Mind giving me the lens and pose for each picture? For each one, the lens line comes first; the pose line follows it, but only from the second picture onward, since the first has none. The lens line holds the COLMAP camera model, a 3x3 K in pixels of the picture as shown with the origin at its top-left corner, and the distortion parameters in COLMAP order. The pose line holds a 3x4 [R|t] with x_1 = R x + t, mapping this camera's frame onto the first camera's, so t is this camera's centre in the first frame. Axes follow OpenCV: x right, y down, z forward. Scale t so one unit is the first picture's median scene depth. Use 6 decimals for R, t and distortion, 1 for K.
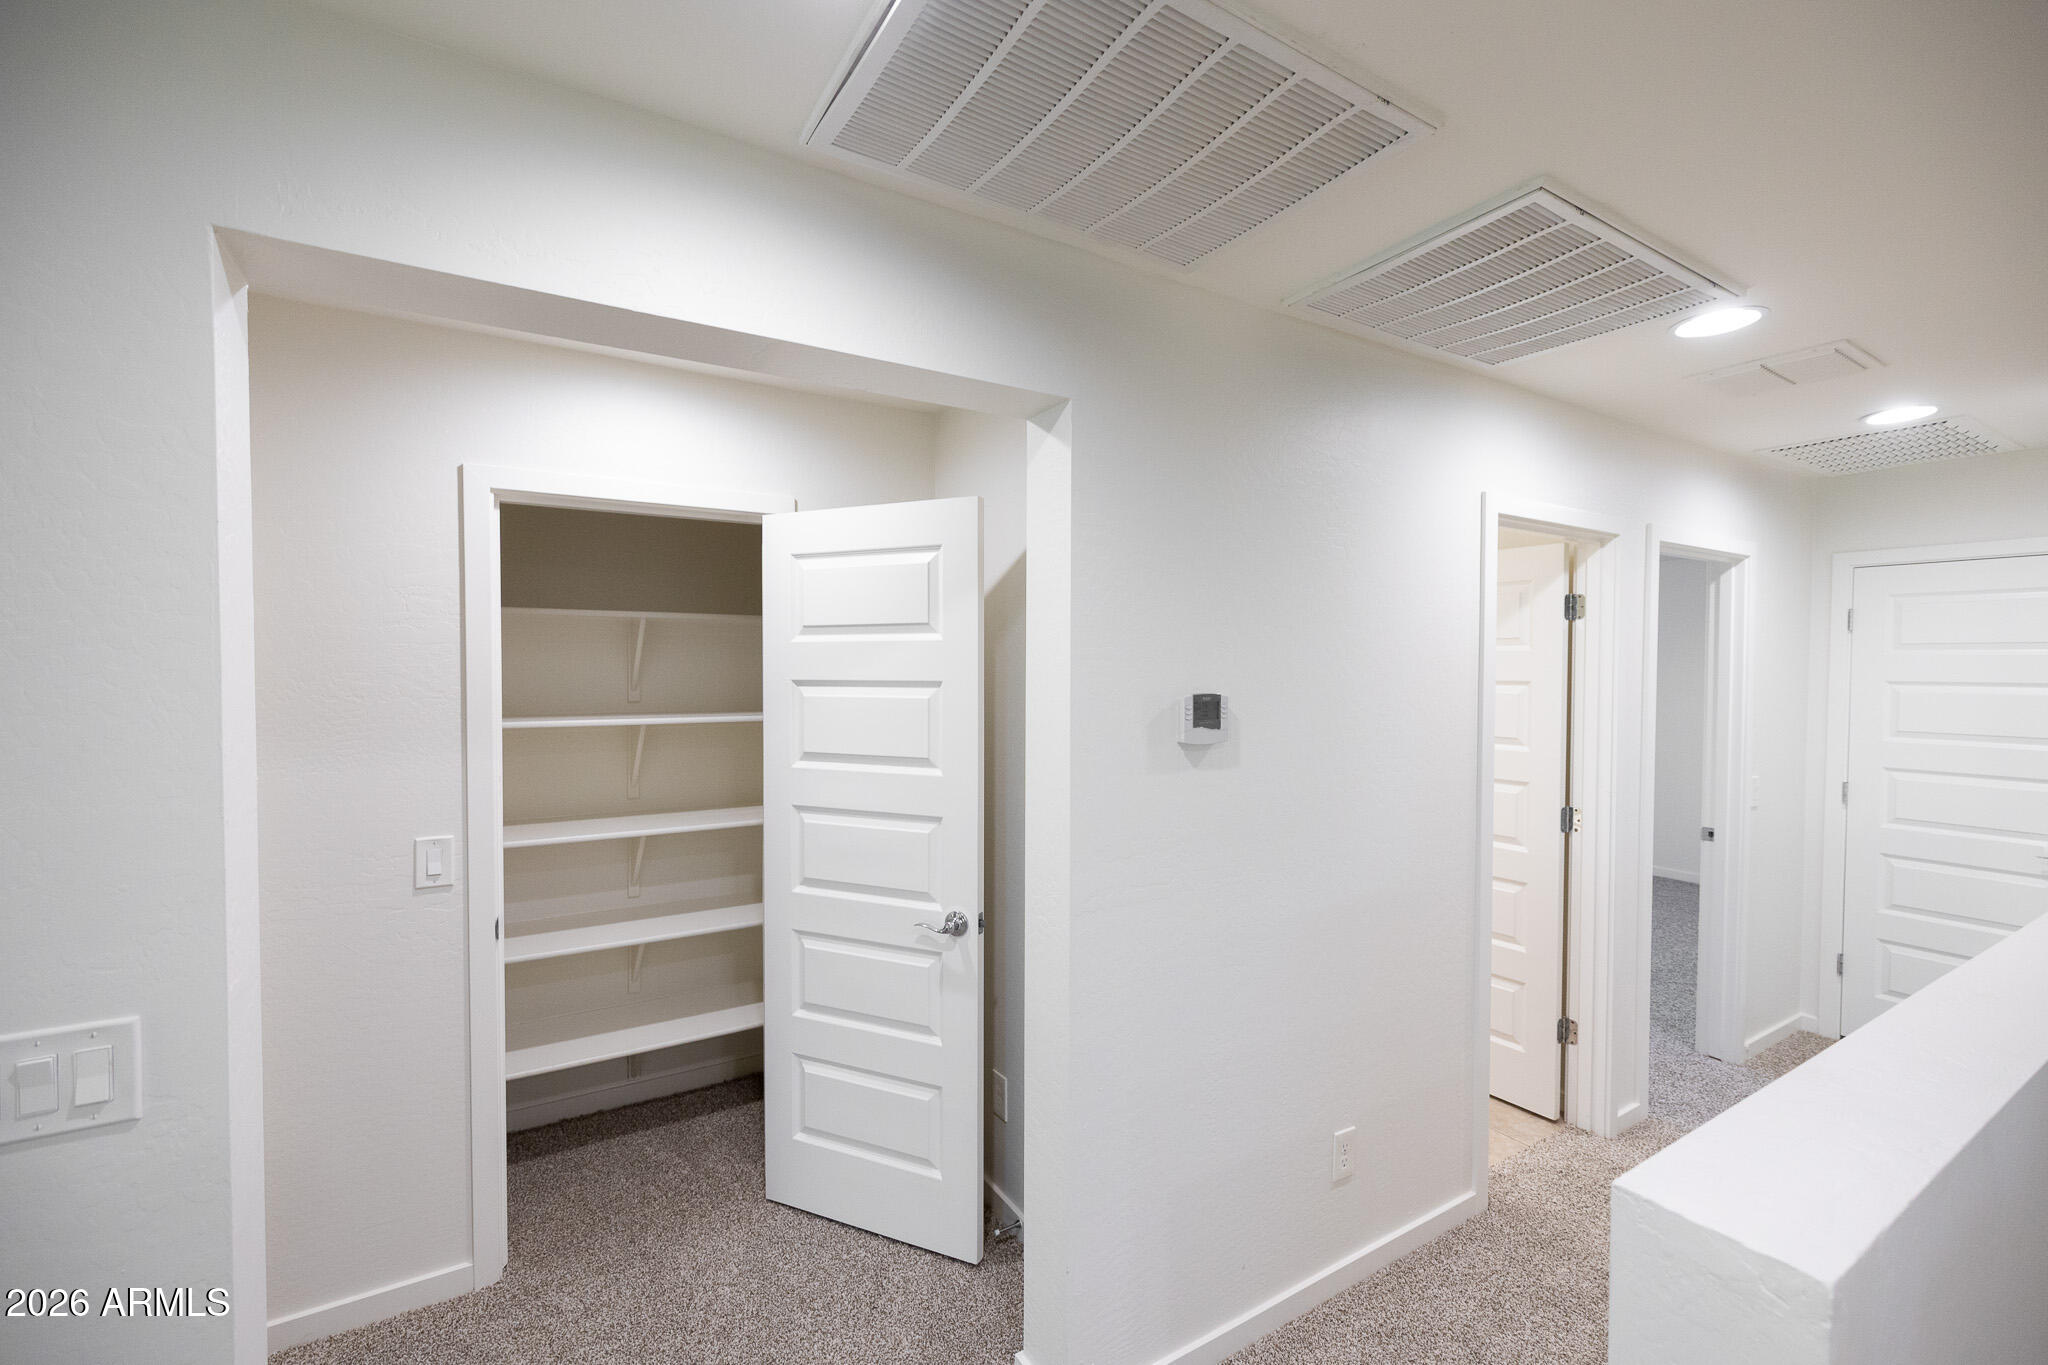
lens RADIAL K [[859.8, 0, 1024.8], [0, 859.8, 690.7], [0, 0, 1]] dist [0.002719, -0.000251]
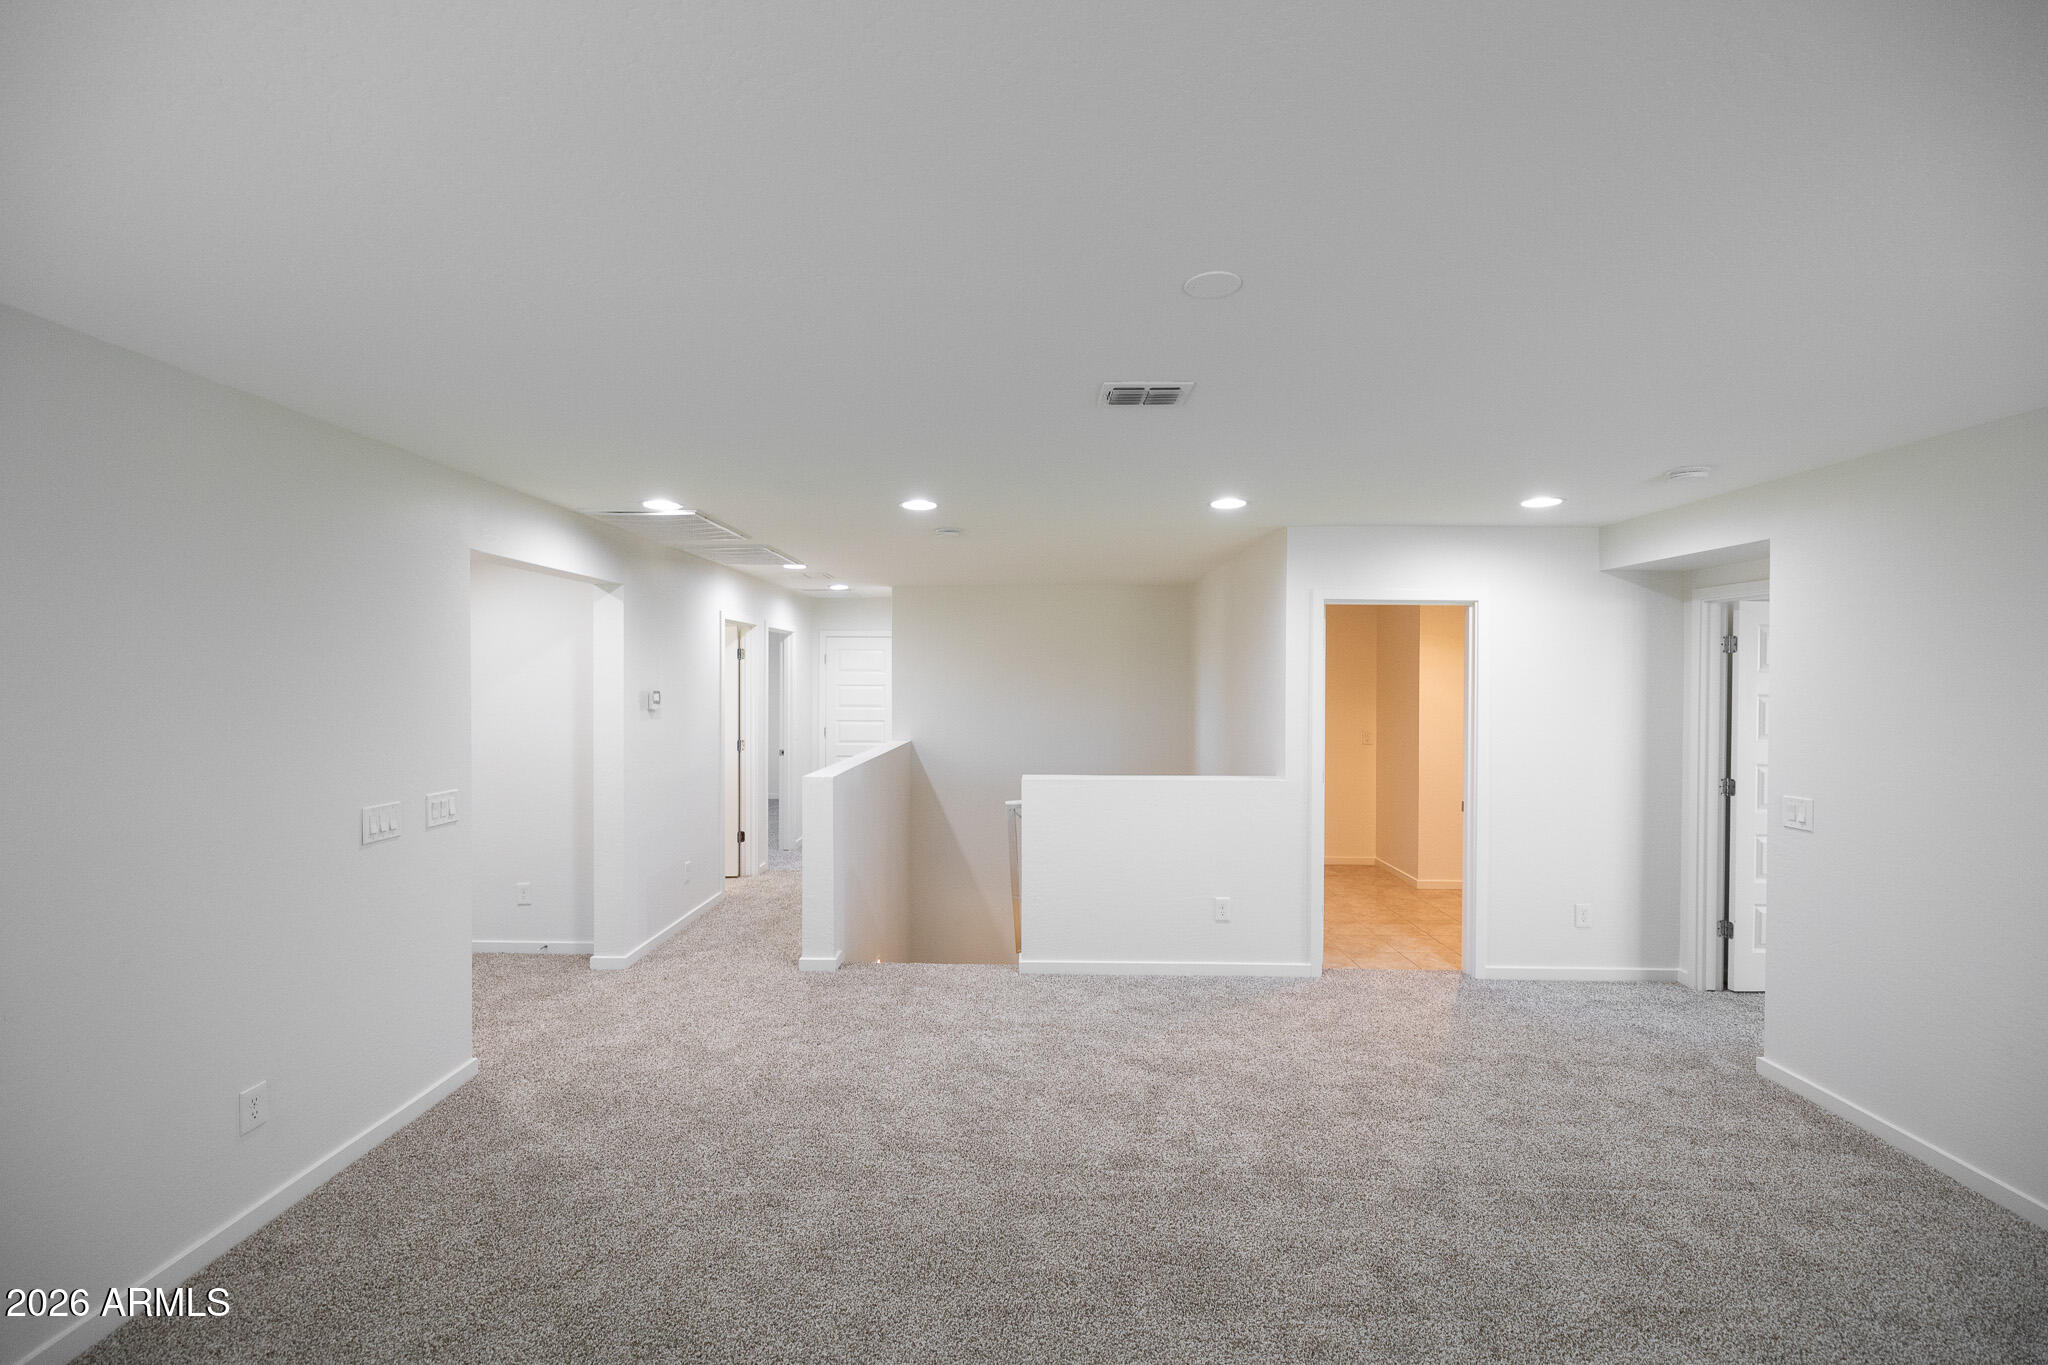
lens RADIAL K [[859.8, 0, 1010.1], [0, 859.8, 687.4], [0, 0, 1]] dist [0.002719, -0.000251]
pose [[0.553284, -0.009804, 0.832935, -0.936914], [0.020160, 0.999795, -0.001623, 0.013014], [-0.832749, 0.017690, 0.553369, -0.934929]]
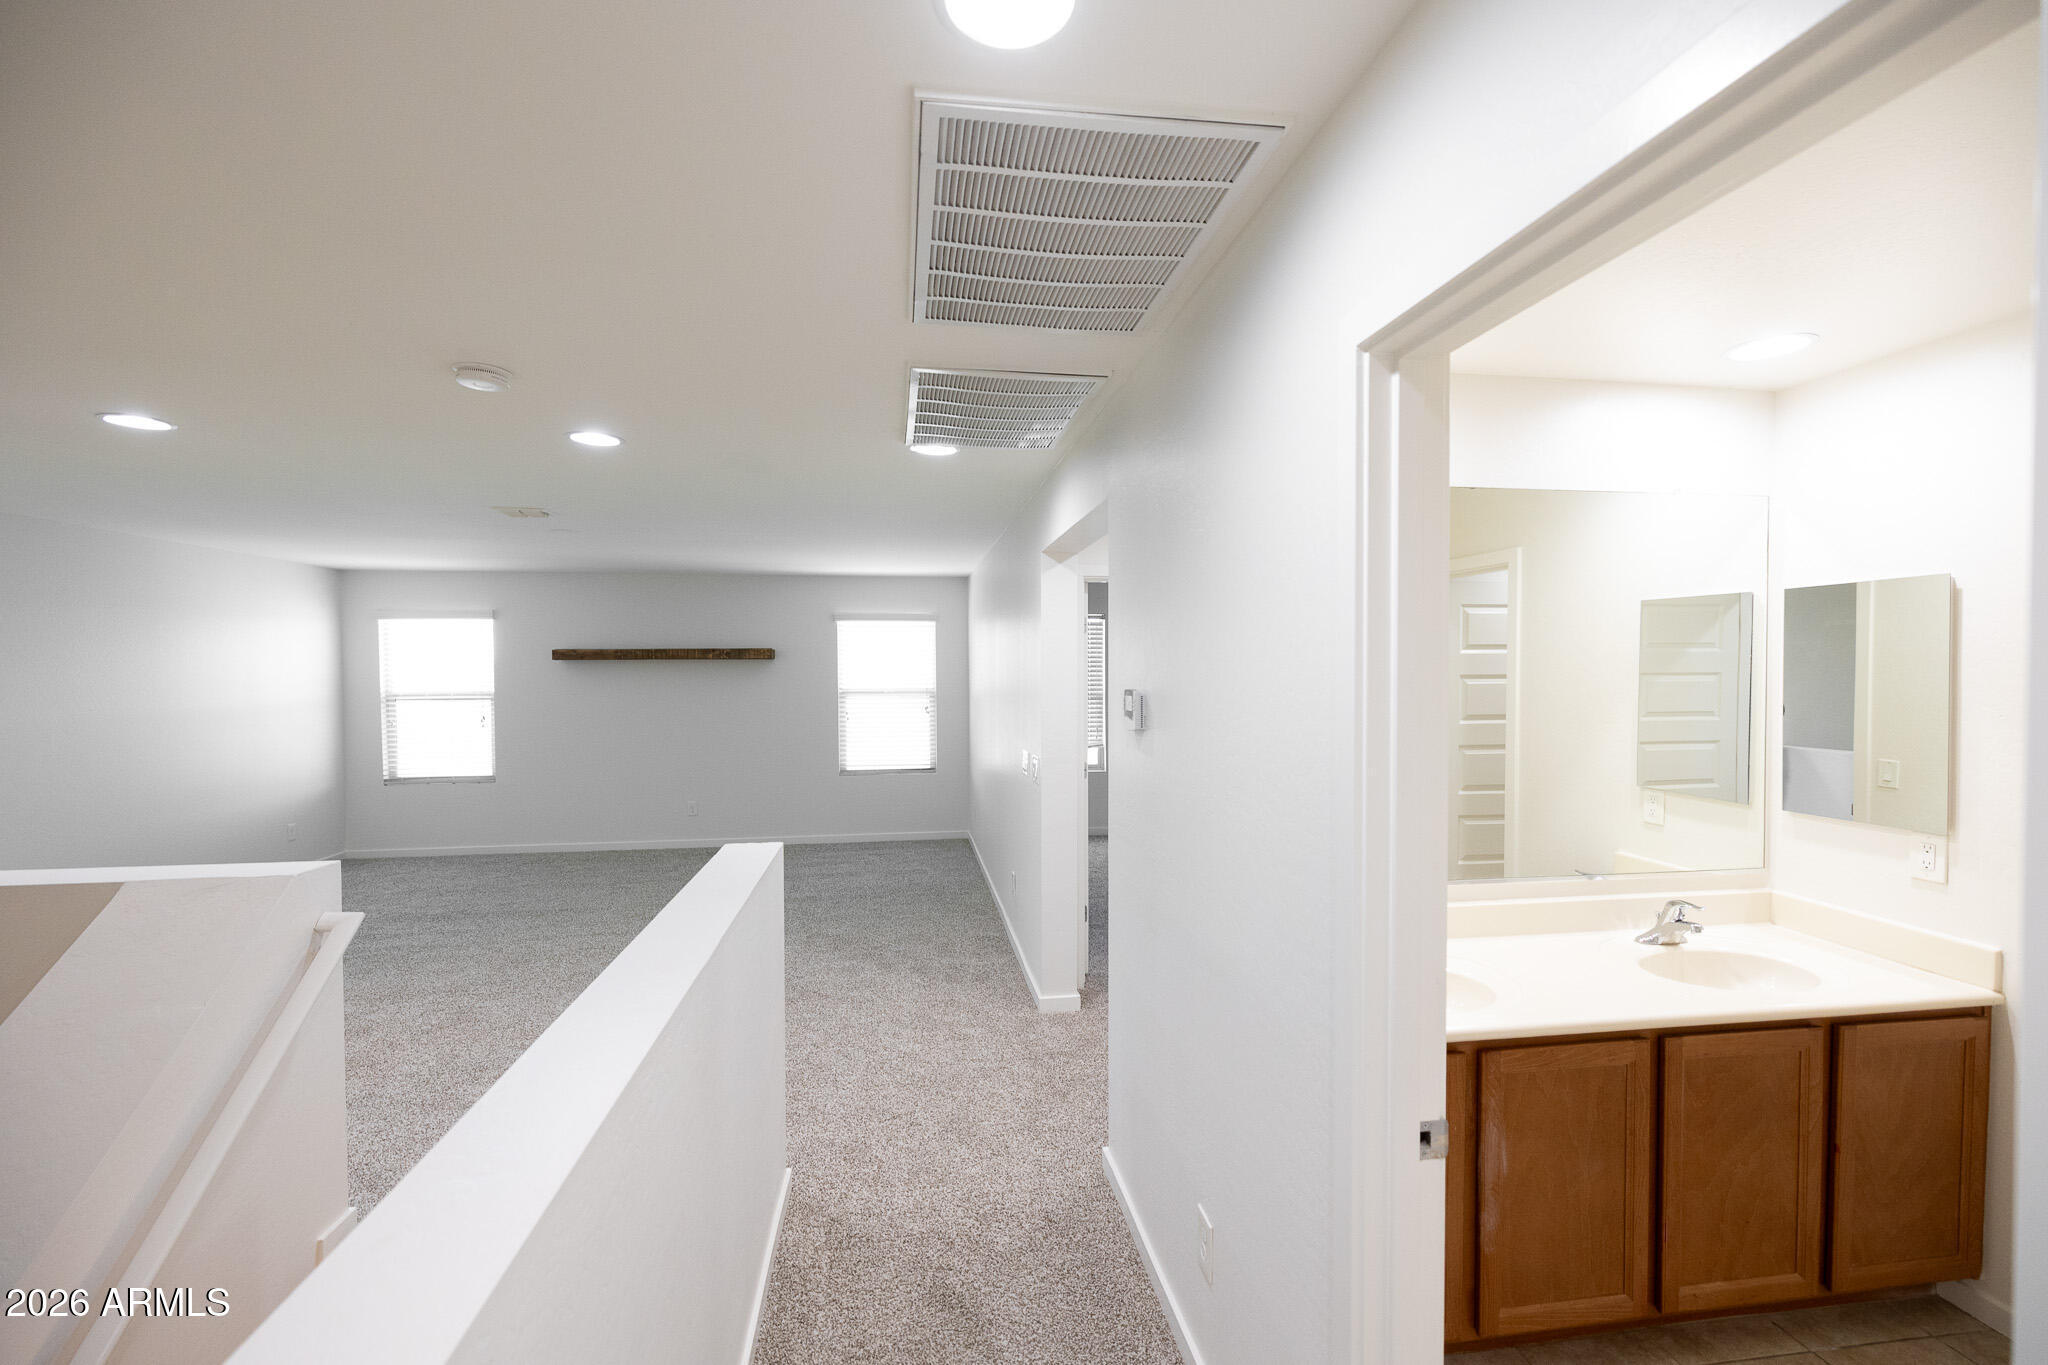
lens RADIAL K [[859.8, 0, 1016.7], [0, 859.8, 680.4], [0, 0, 1]] dist [0.002719, -0.000251]
pose [[-0.406199, 0.016620, -0.913634, 2.132154], [-0.017644, 0.999506, 0.026026, -0.045205], [0.913614, 0.026692, -0.405705, 2.059637]]
